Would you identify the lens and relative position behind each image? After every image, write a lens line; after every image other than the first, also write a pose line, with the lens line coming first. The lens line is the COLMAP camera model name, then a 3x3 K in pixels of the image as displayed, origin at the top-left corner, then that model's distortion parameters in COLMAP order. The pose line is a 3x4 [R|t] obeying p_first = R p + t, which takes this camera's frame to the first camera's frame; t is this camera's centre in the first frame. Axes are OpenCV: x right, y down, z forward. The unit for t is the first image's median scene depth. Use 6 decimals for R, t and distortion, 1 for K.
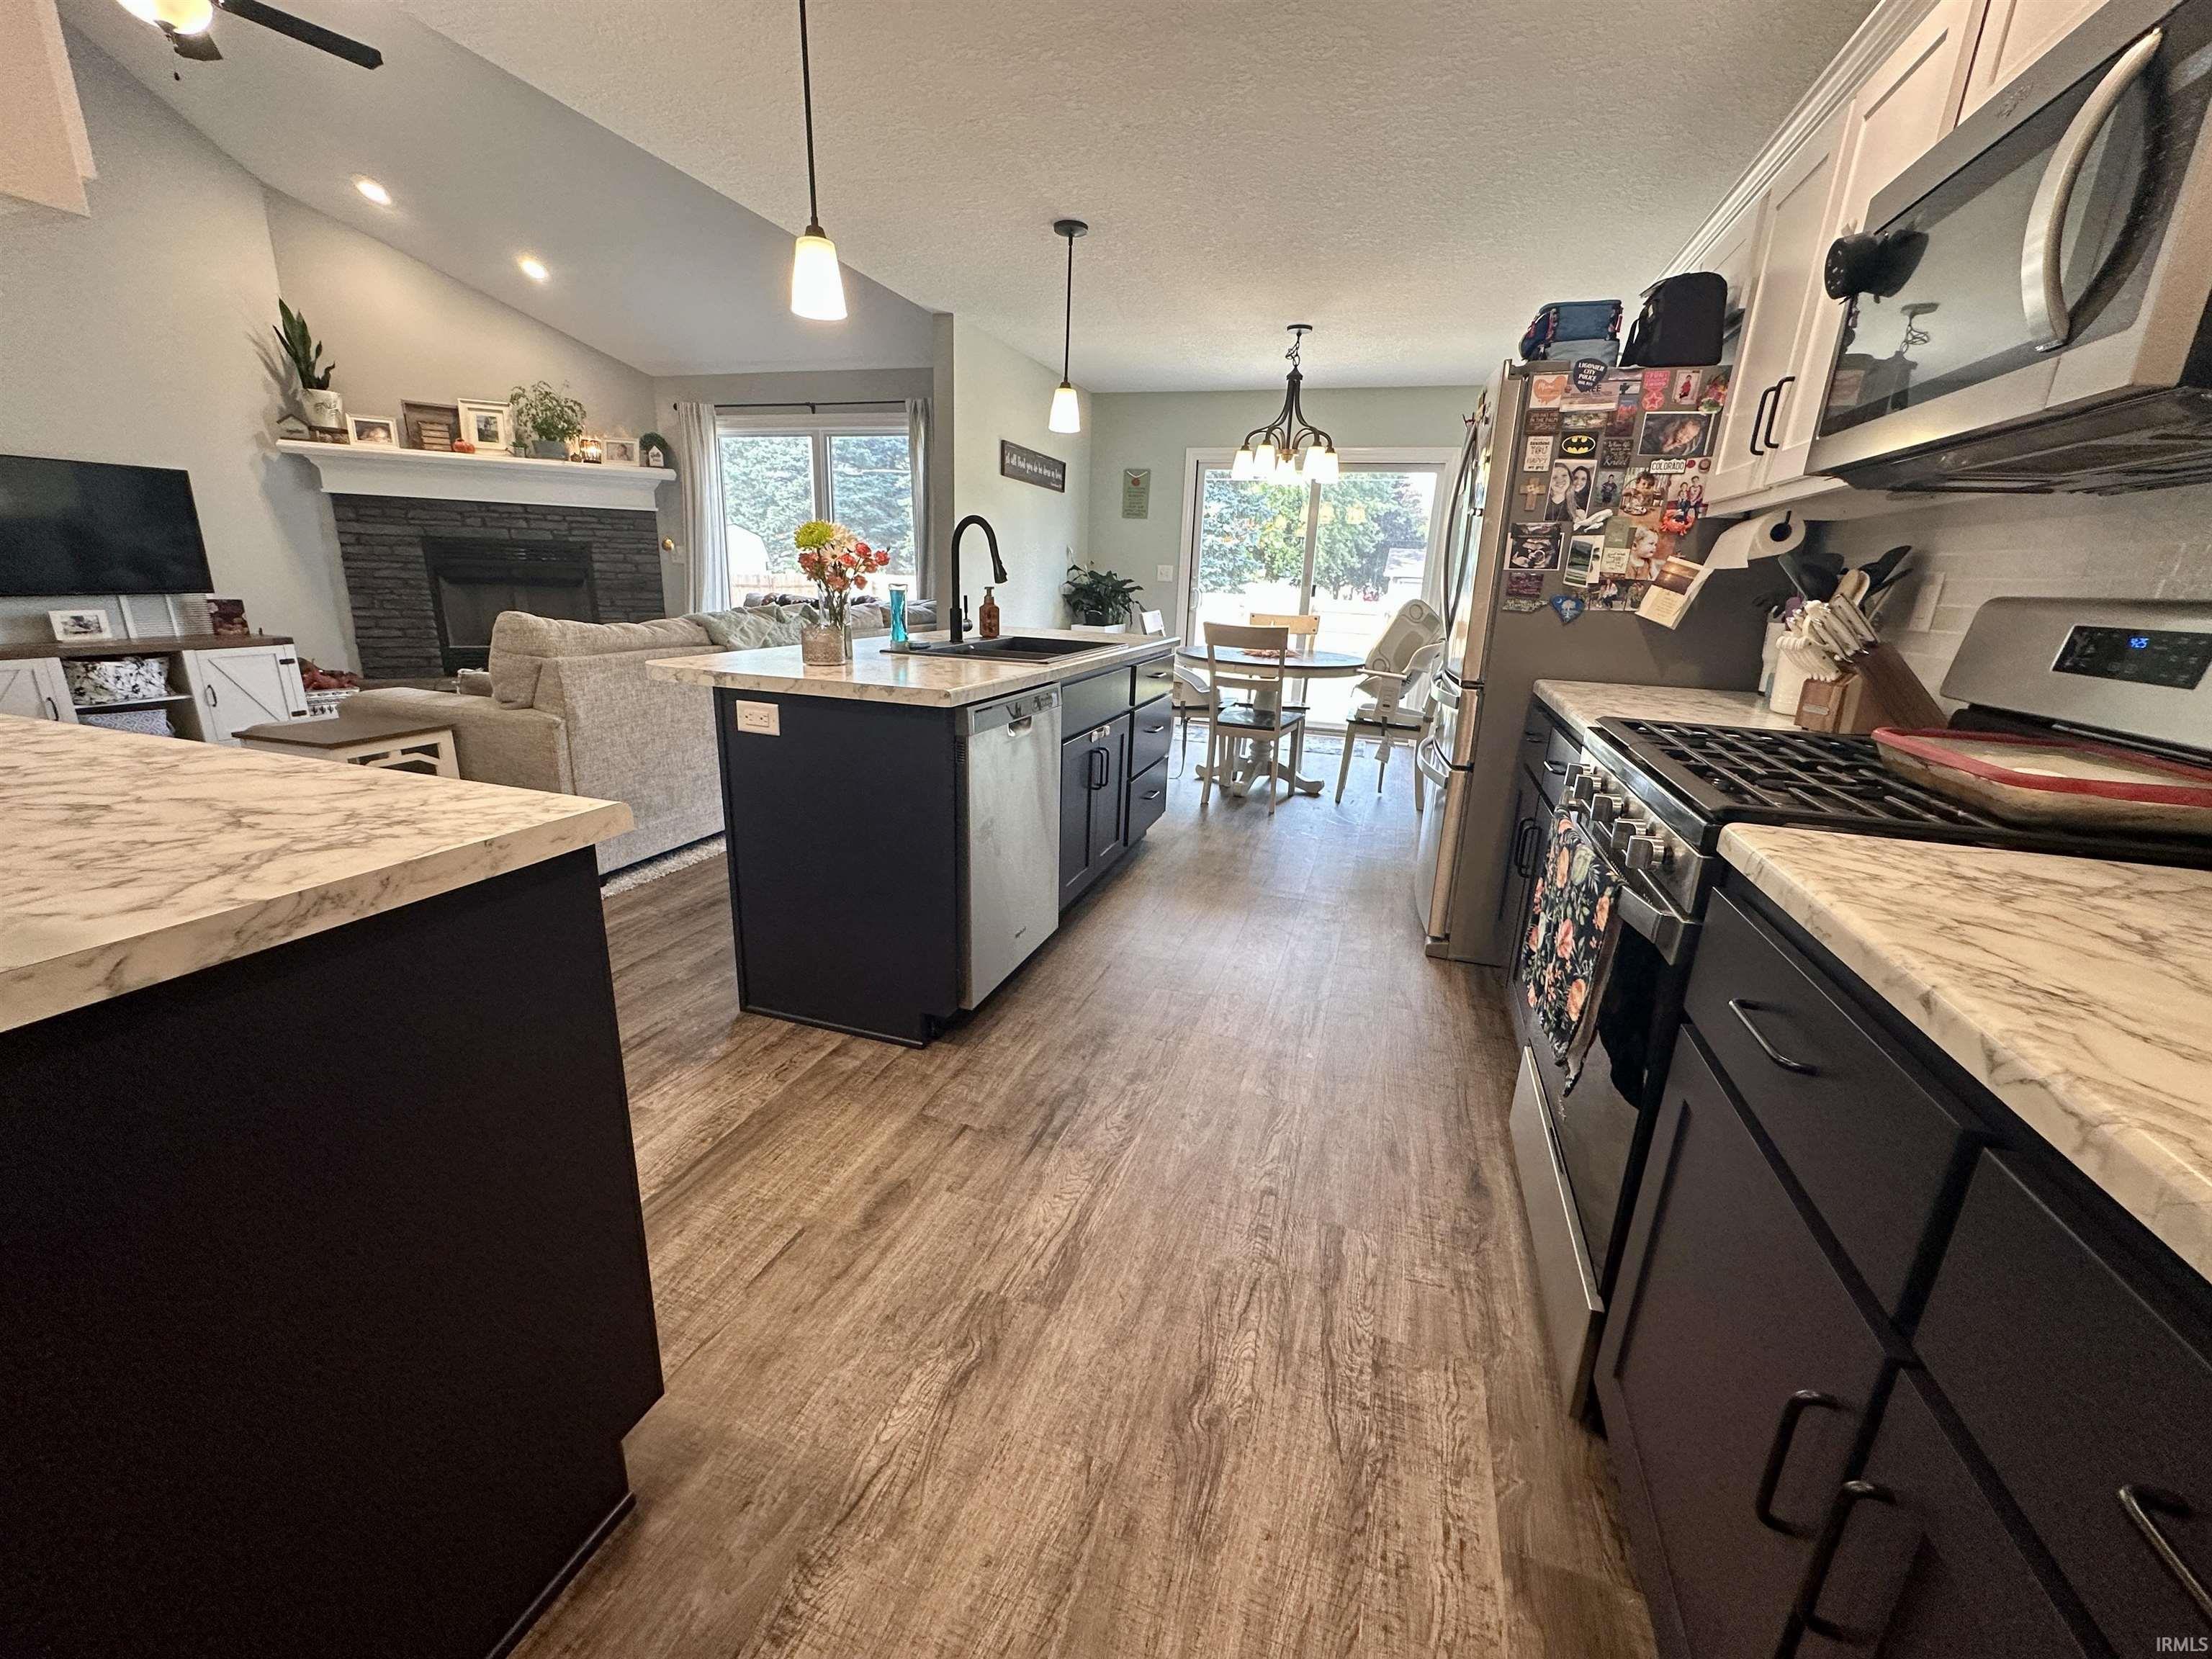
lens RADIAL K [[884.4, 0, 1104.8], [0, 884.4, 830.1], [0, 0, 1]] dist [-0.002550, 0.000554]
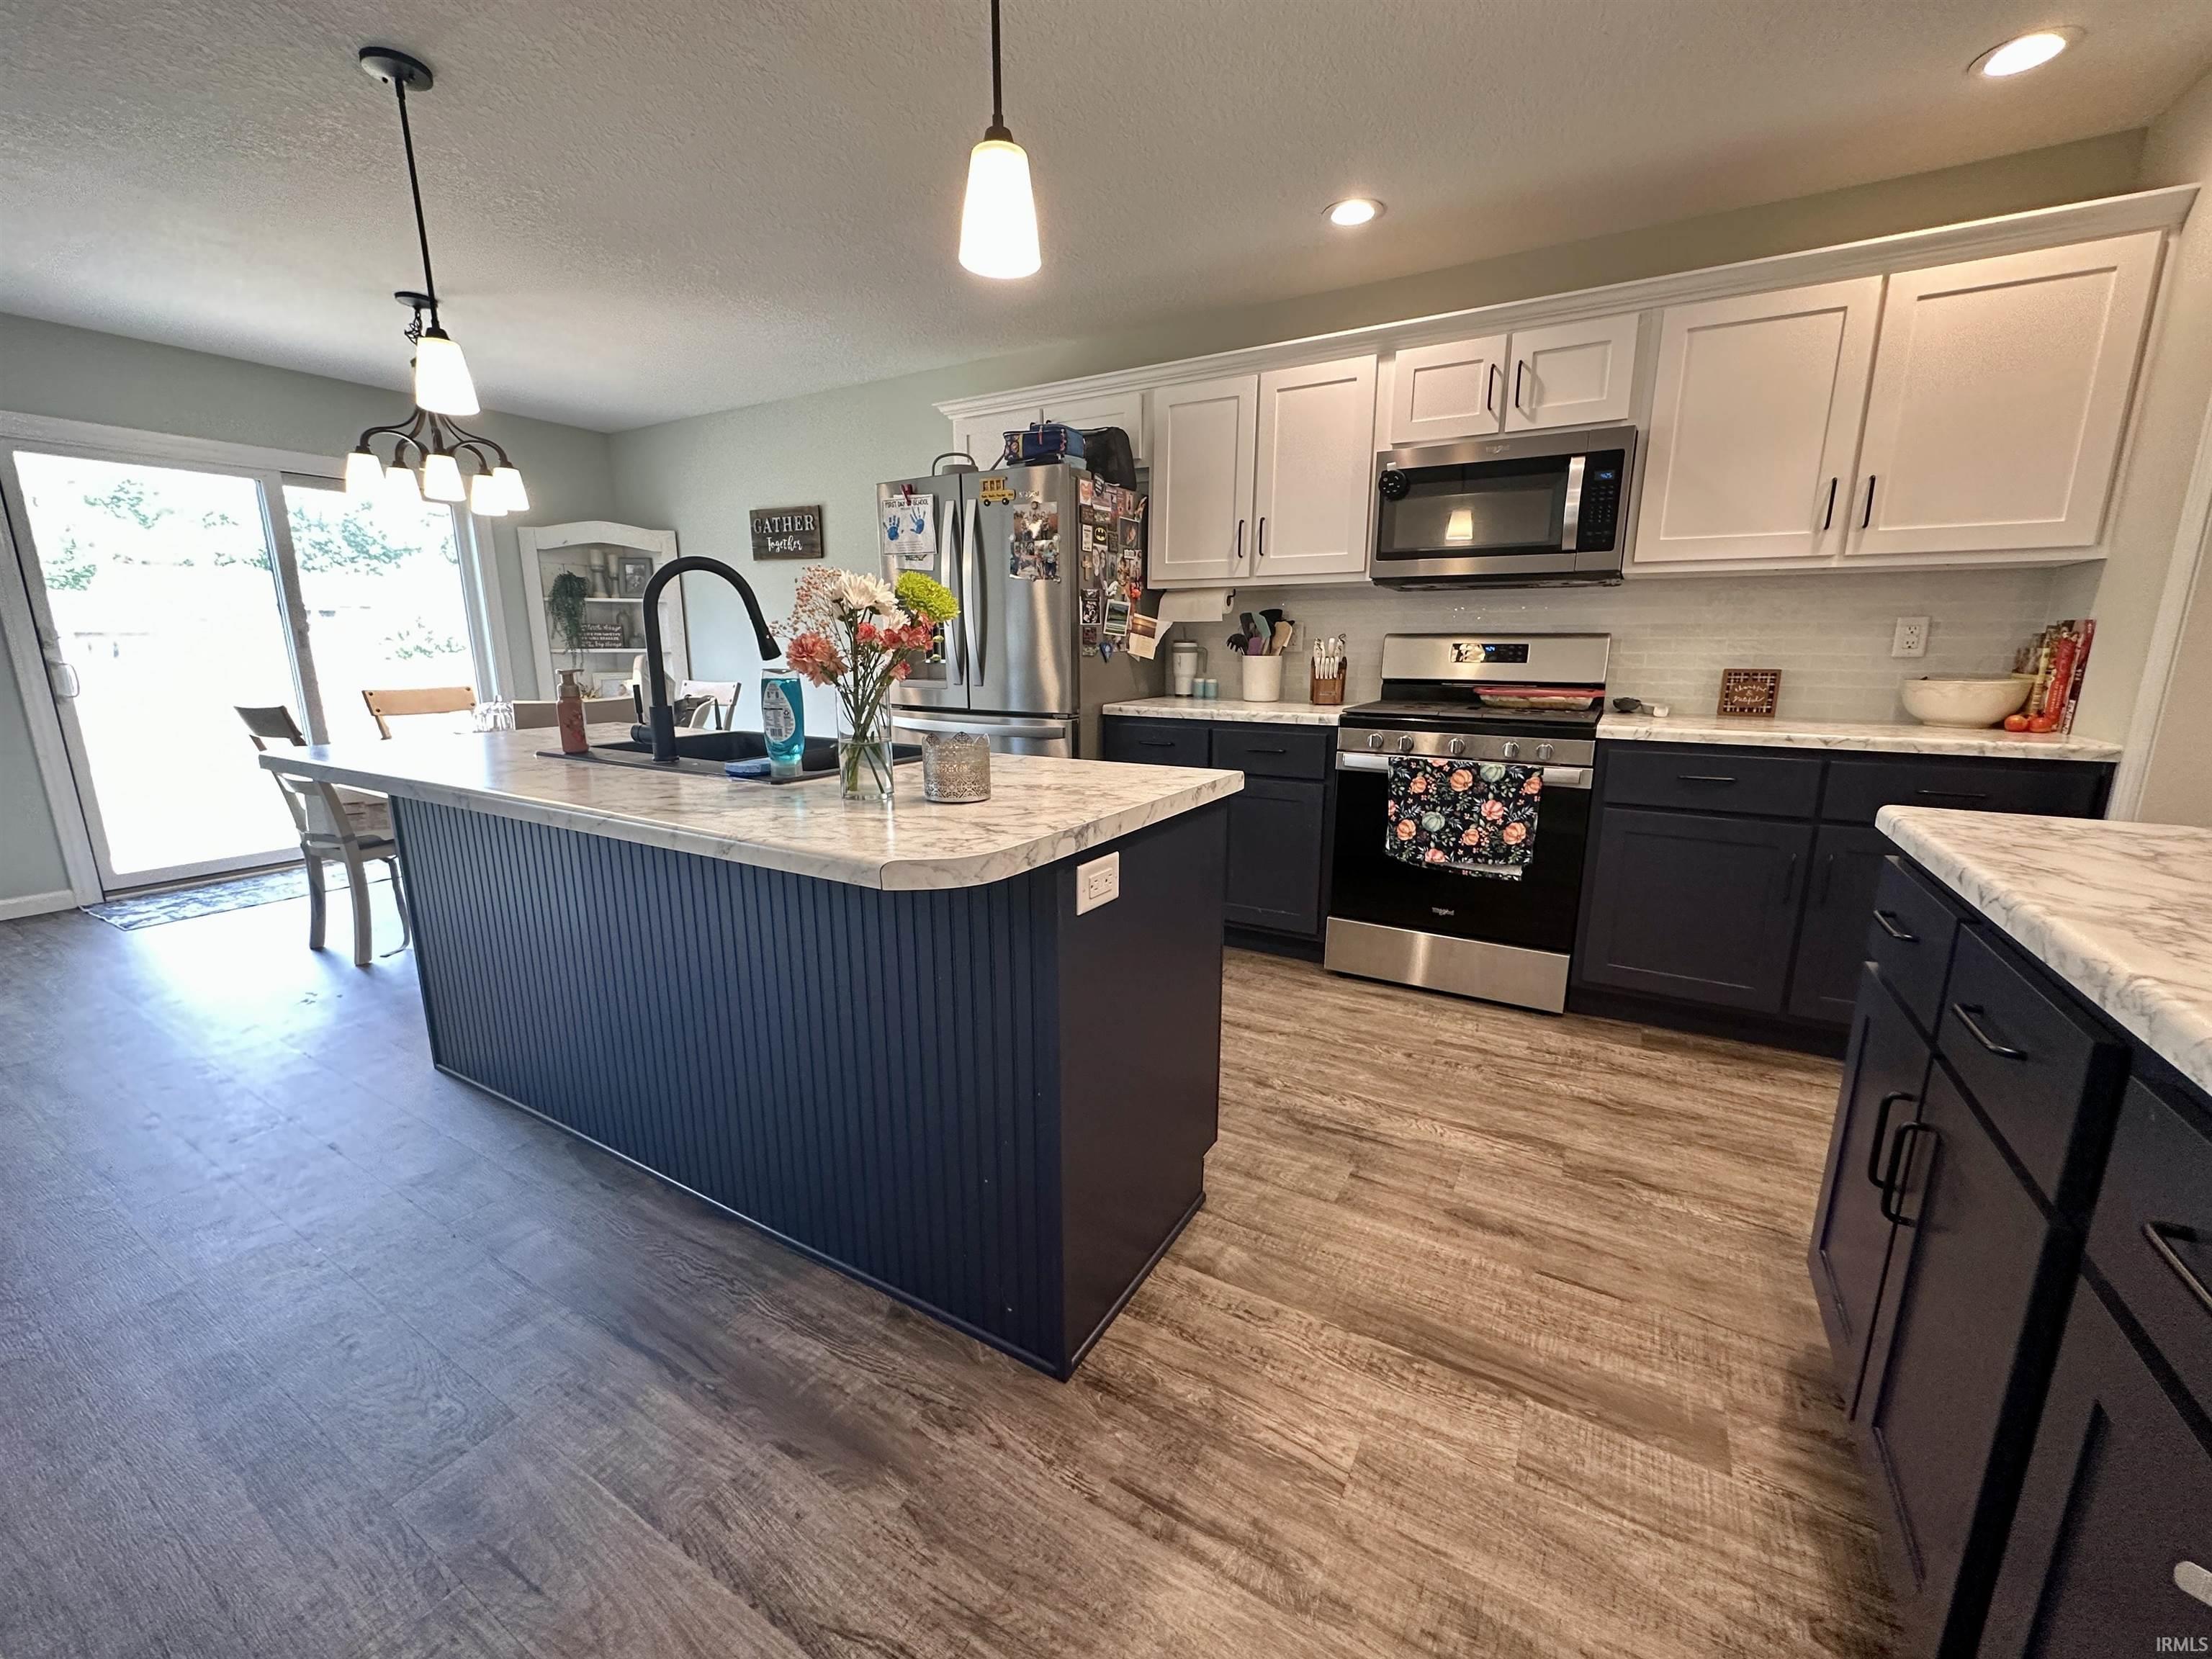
lens RADIAL K [[884.4, 0, 1107.7], [0, 884.4, 831.2], [0, 0, 1]] dist [-0.002550, 0.000554]
pose [[0.210632, -0.243651, 0.946714, -0.876591], [0.282090, 0.942393, 0.179778, -0.244232], [-0.935981, 0.229192, 0.267229, 0.726539]]
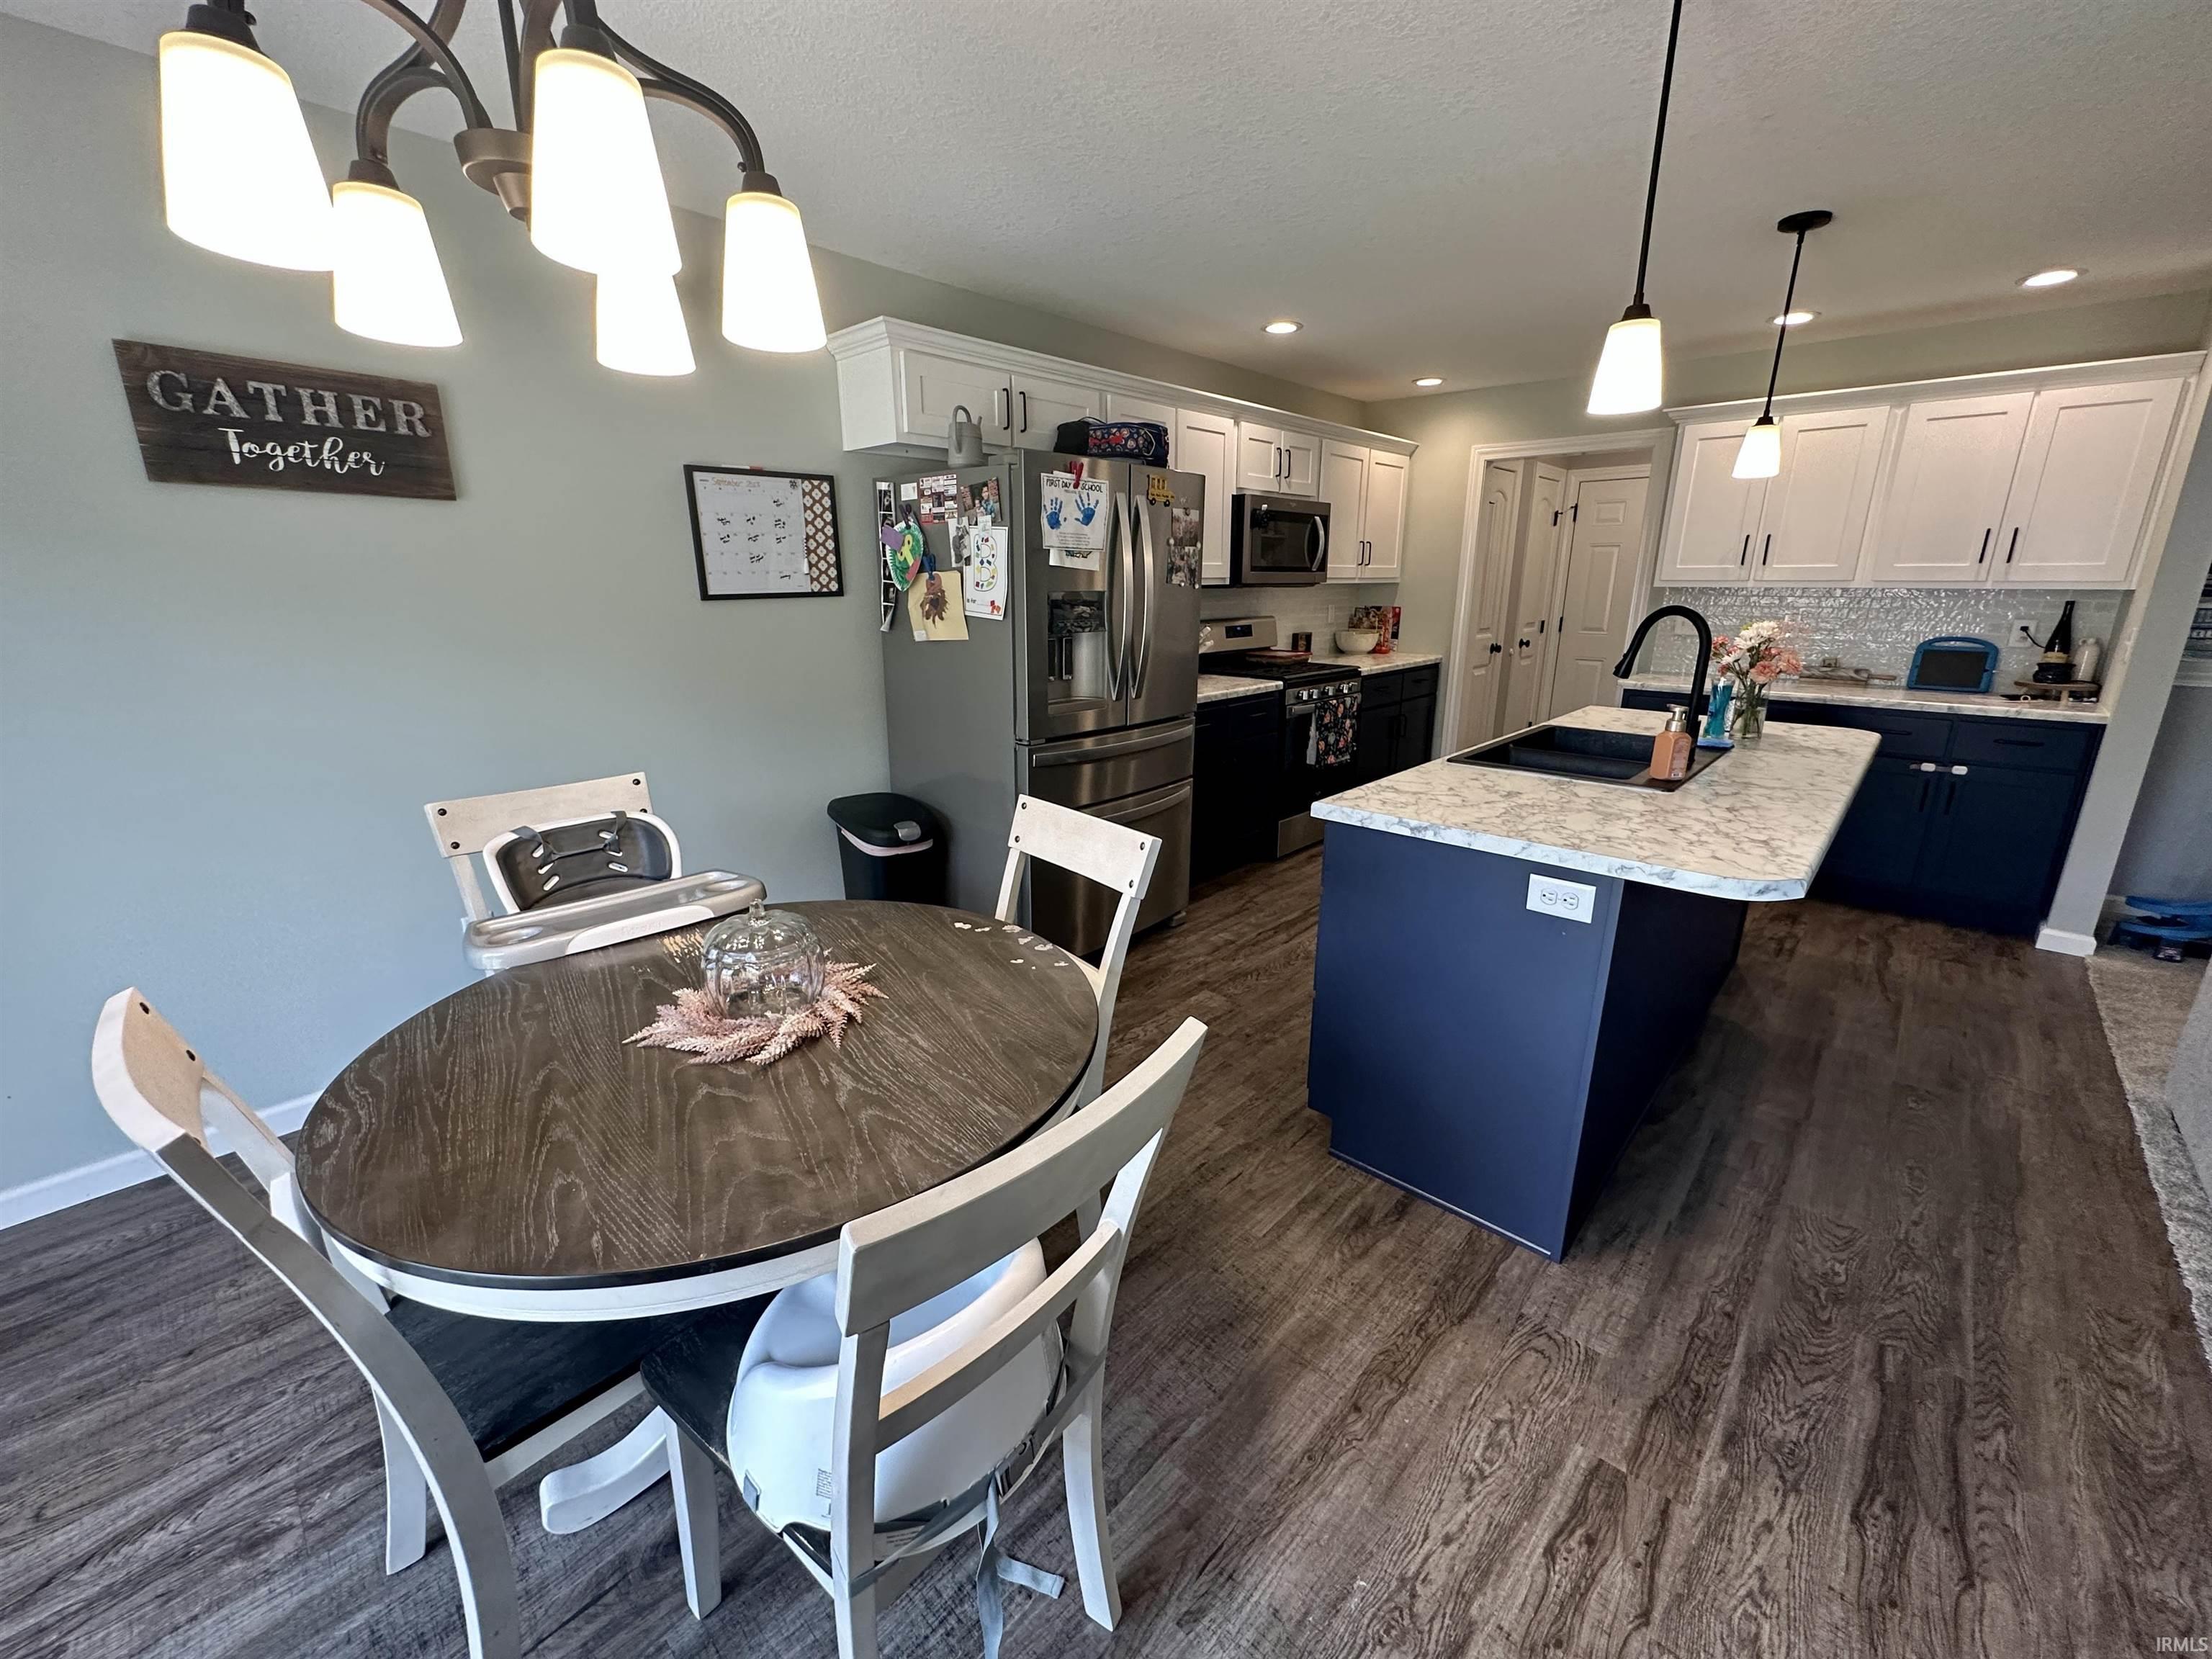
lens RADIAL K [[884.4, 0, 1113.7], [0, 884.4, 827.5], [0, 0, 1]] dist [-0.002550, 0.000554]
pose [[-0.910059, -0.148624, 0.386916, -0.019979], [0.084147, 0.847808, 0.523585, -0.796546], [-0.405847, 0.509051, -0.759049, 2.359499]]
